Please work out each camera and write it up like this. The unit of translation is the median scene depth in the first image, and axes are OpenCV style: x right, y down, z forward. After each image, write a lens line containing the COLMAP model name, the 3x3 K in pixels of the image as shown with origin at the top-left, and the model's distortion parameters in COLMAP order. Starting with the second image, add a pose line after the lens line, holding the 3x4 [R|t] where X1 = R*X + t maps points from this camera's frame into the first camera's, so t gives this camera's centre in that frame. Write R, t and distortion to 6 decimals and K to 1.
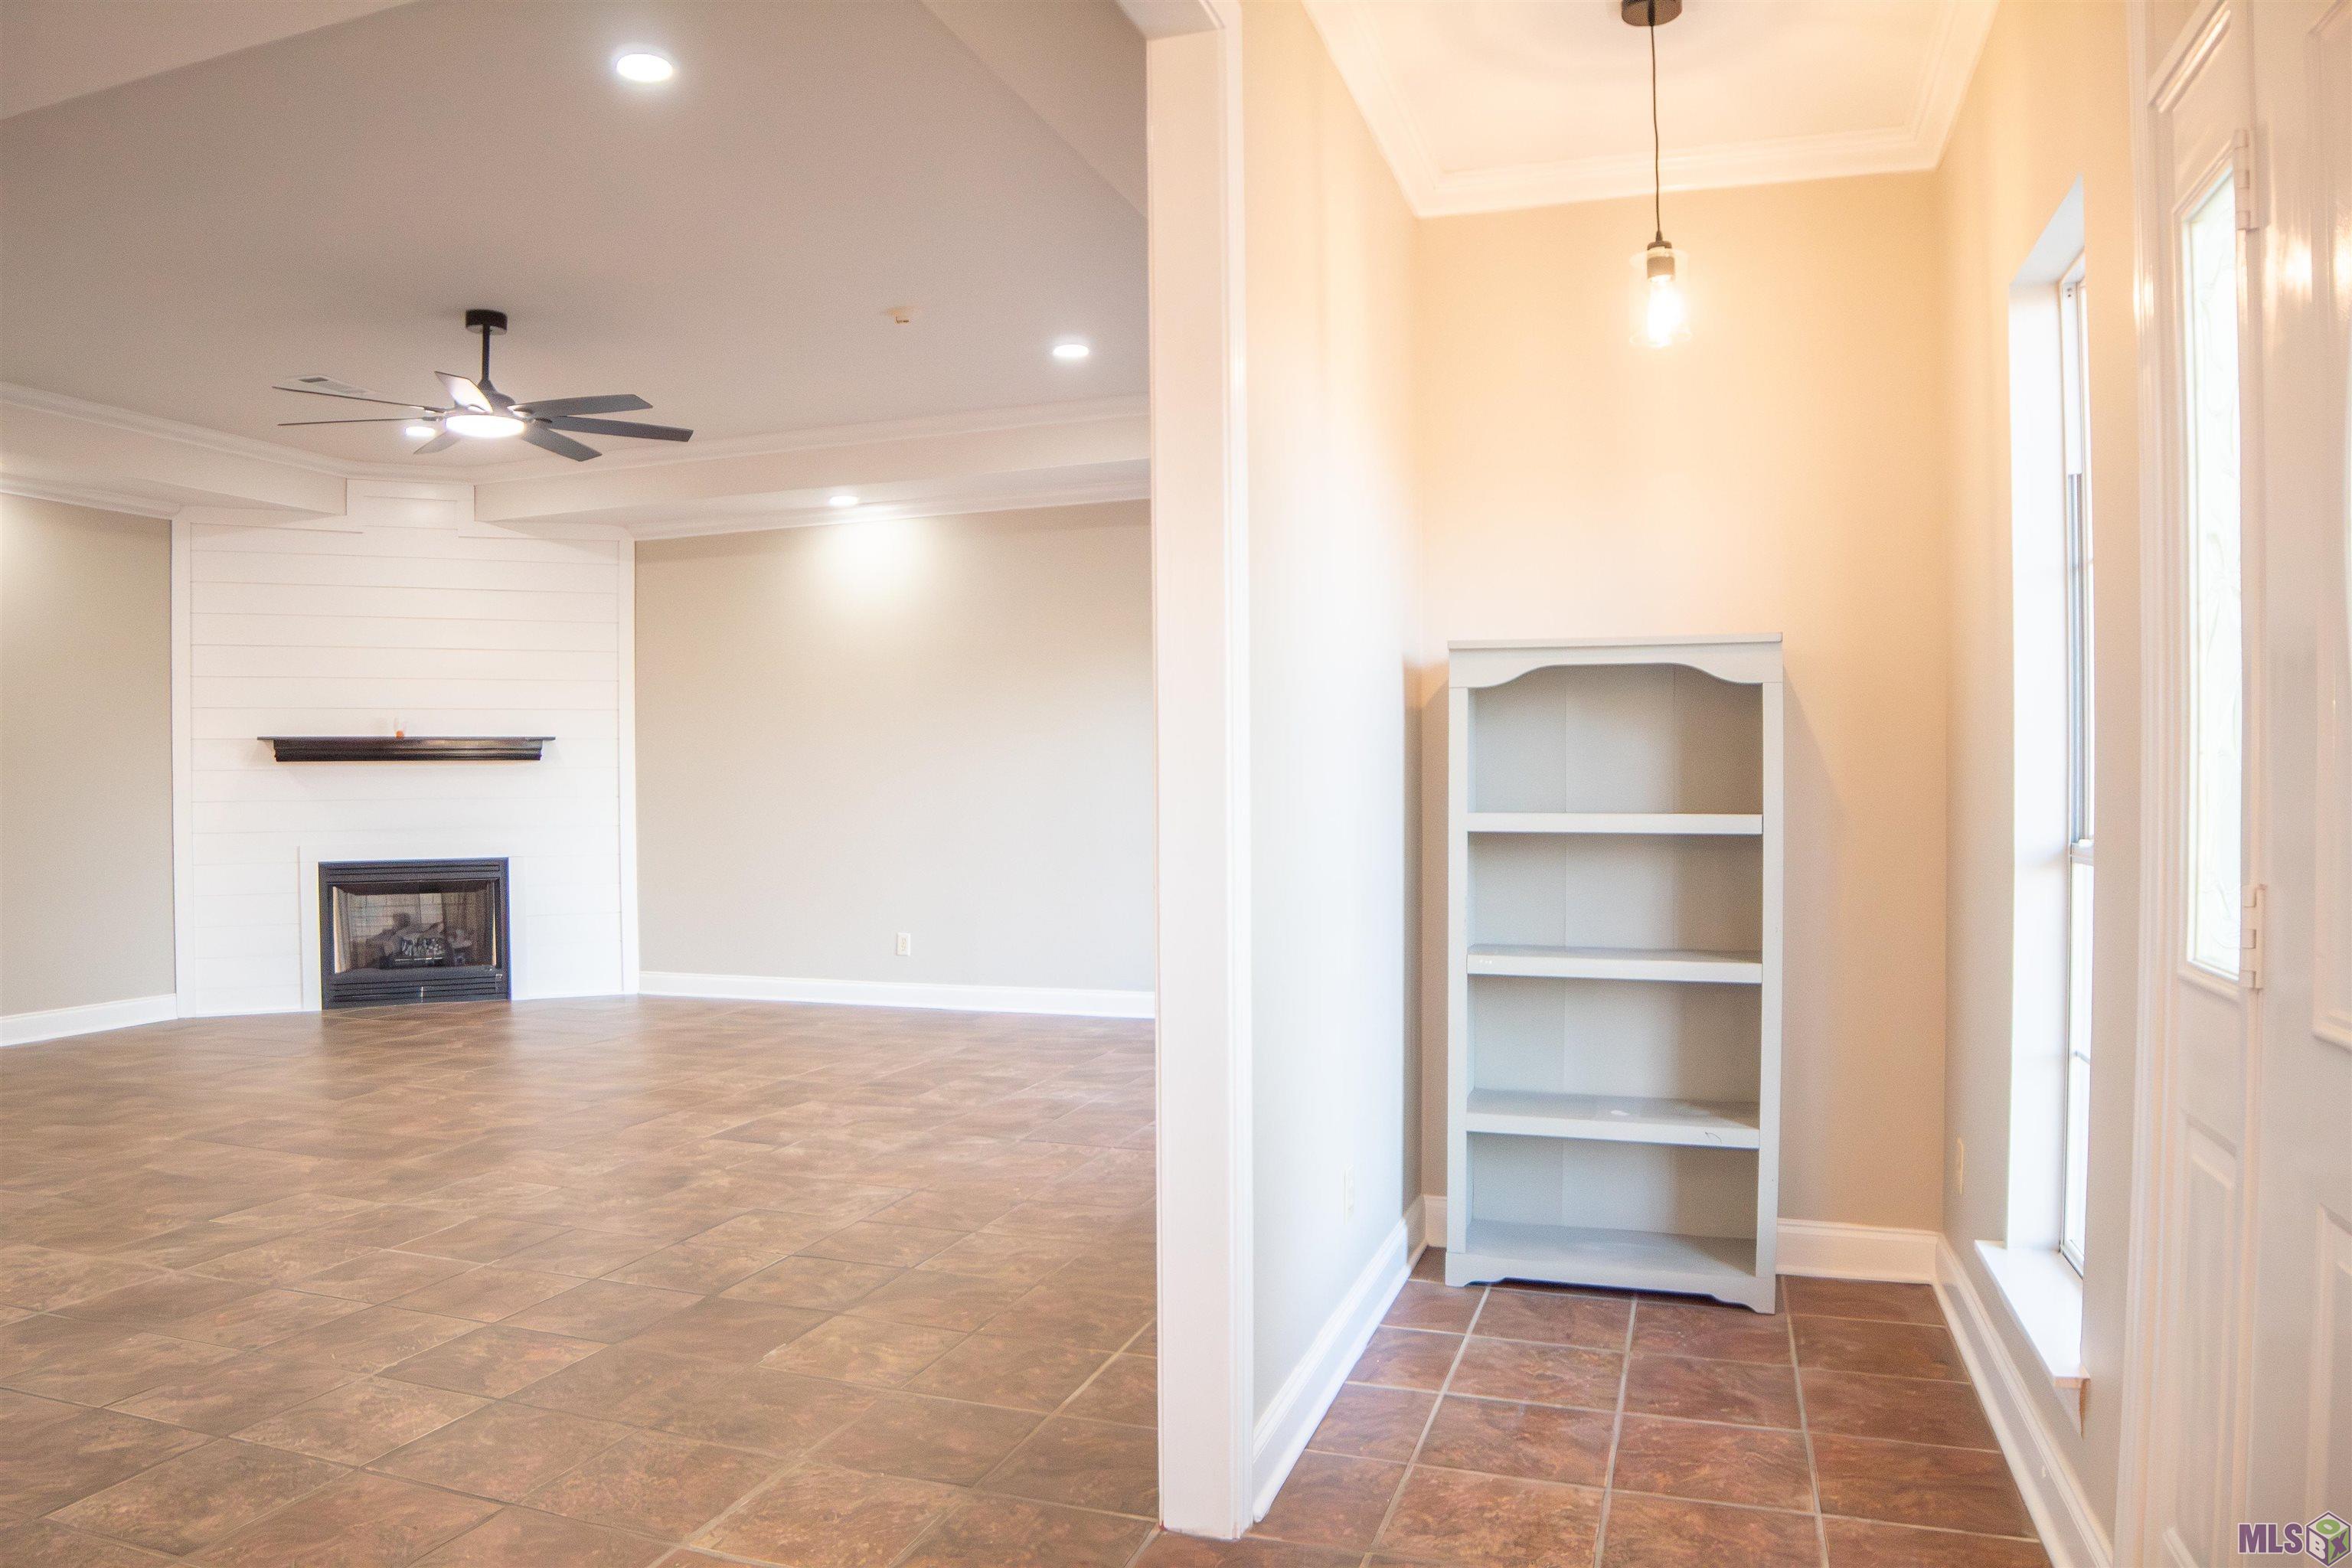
lens RADIAL K [[1528.4, 0, 1174.6], [0, 1528.4, 824.1], [0, 0, 1]] dist [-0.104141, 0.046244]
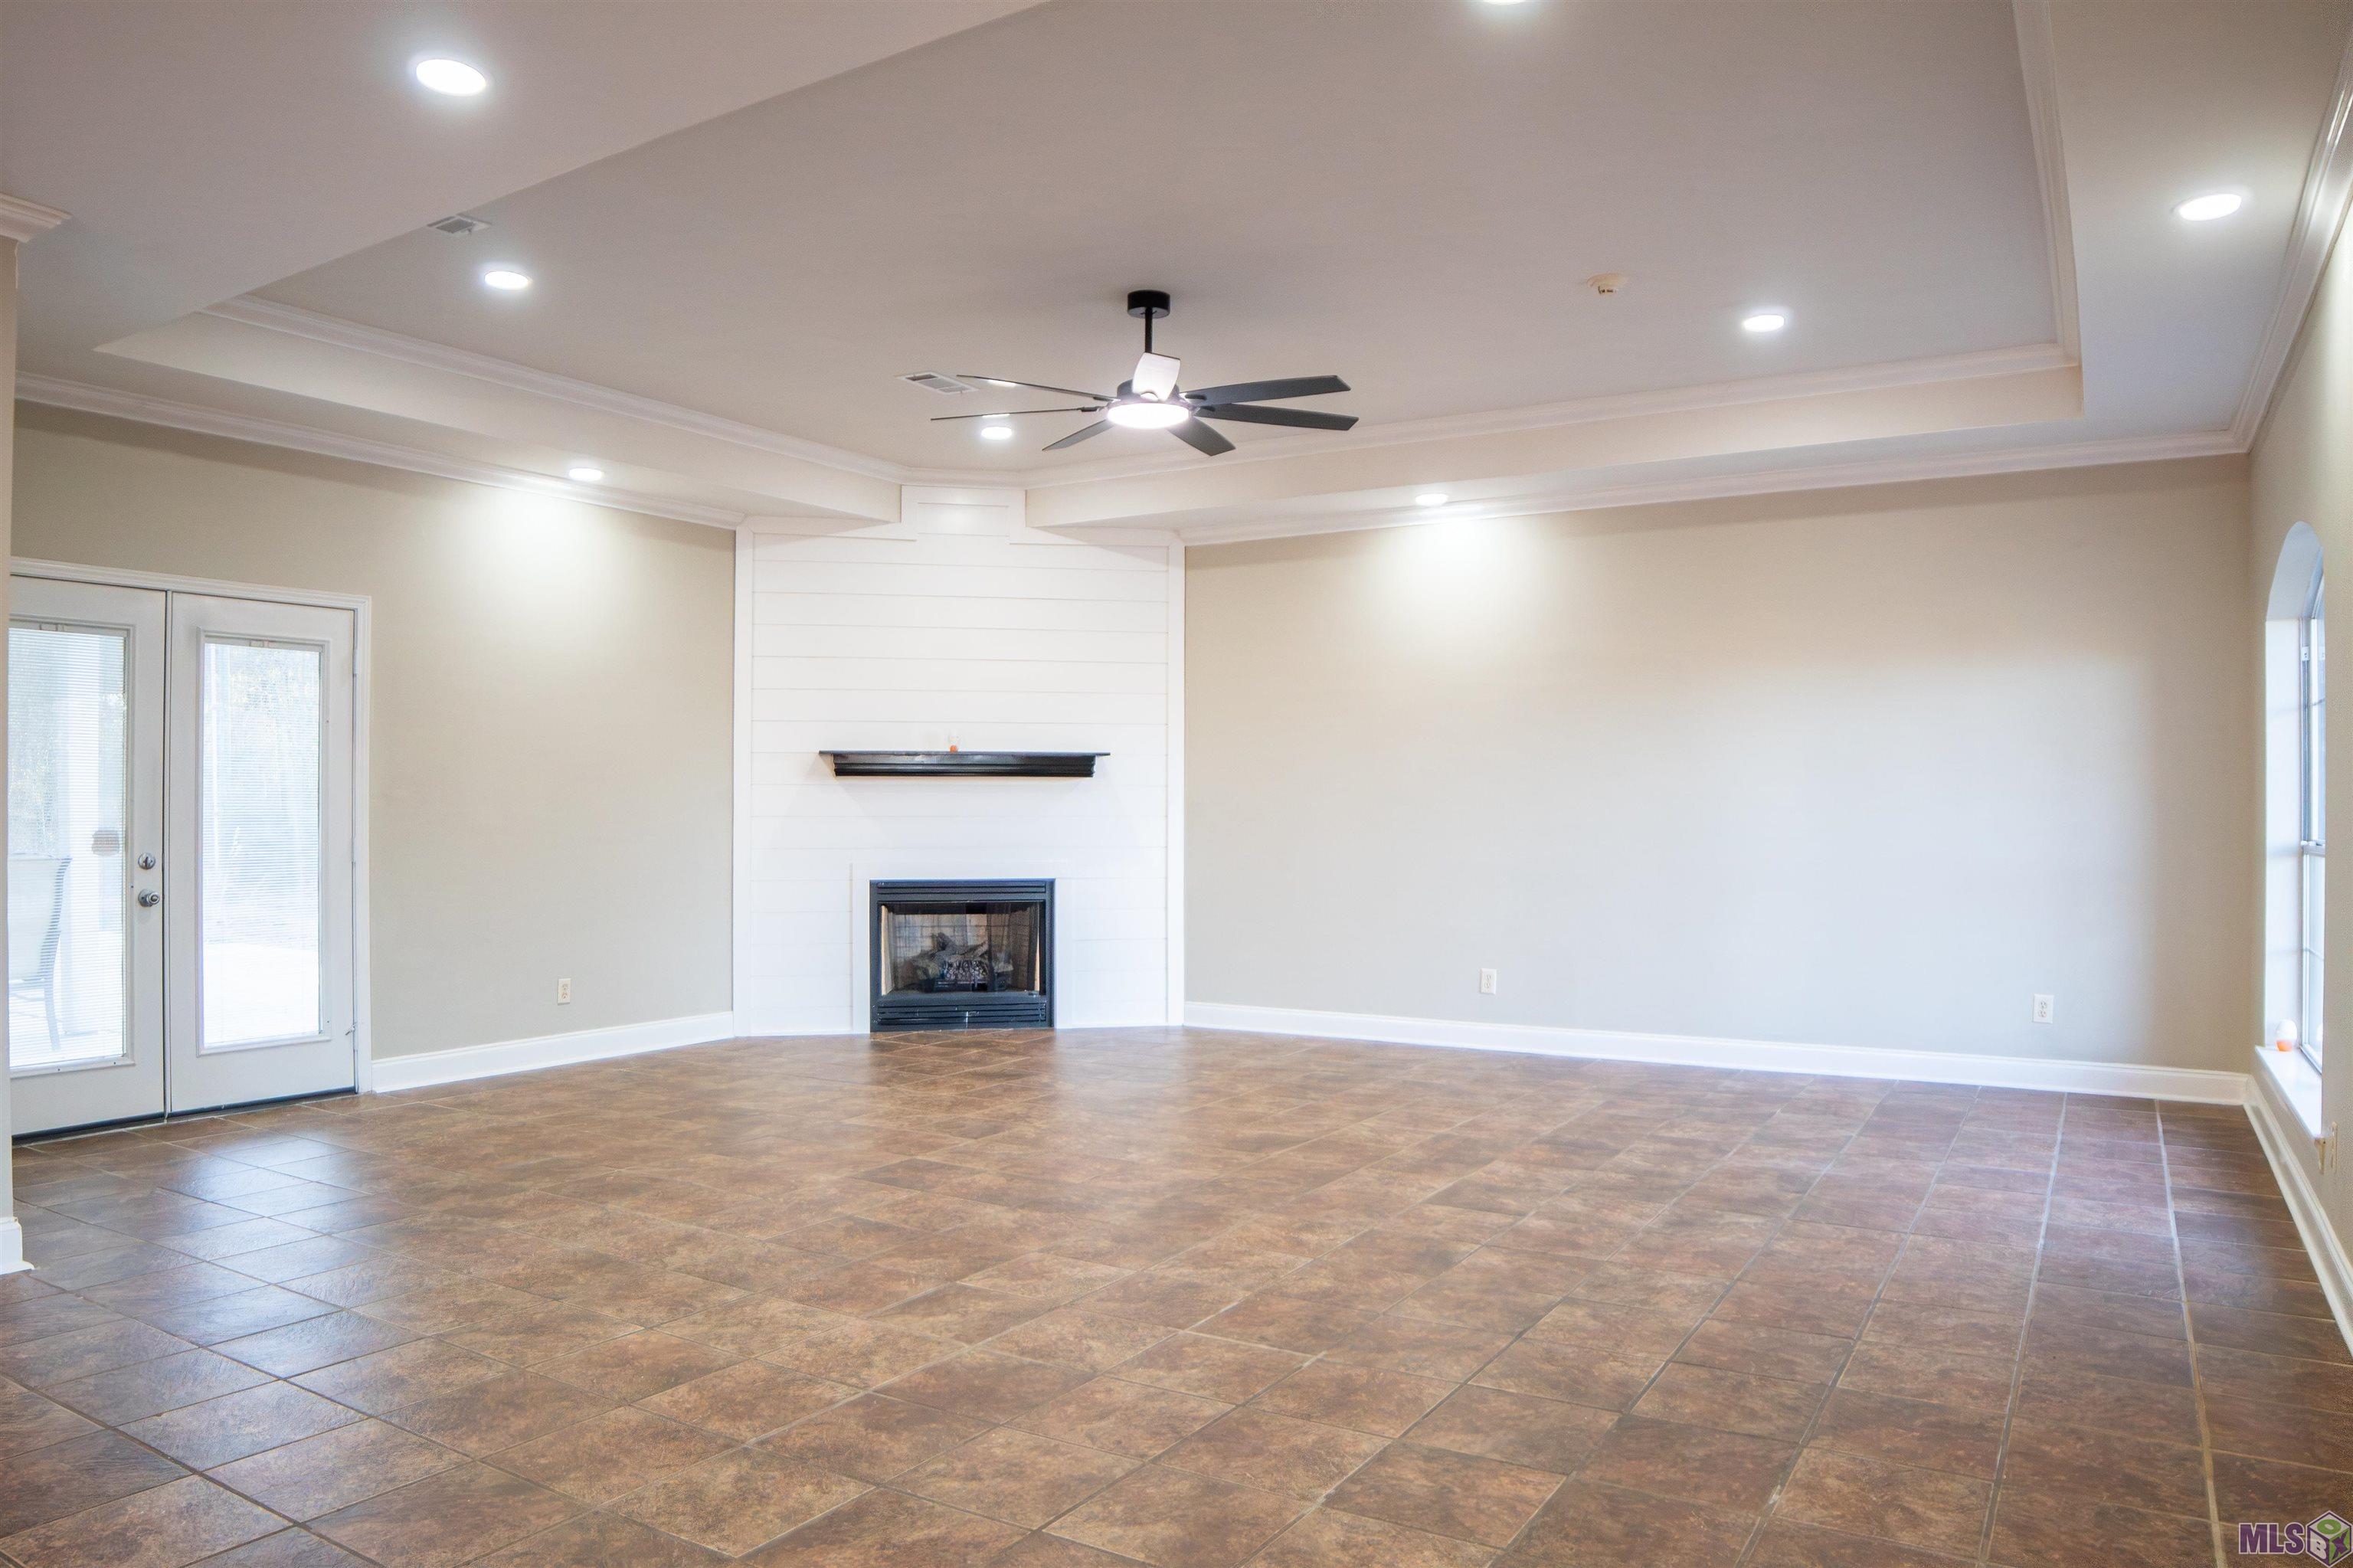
lens RADIAL K [[1561.2, 0, 1178.8], [0, 1561.2, 816.7], [0, 0, 1]] dist [-0.100397, 0.001894]
pose [[0.979158, 0.010637, -0.202823, -0.171370], [-0.014336, 0.999757, -0.016774, -0.001651], [0.202595, 0.019332, 0.979072, 0.045244]]
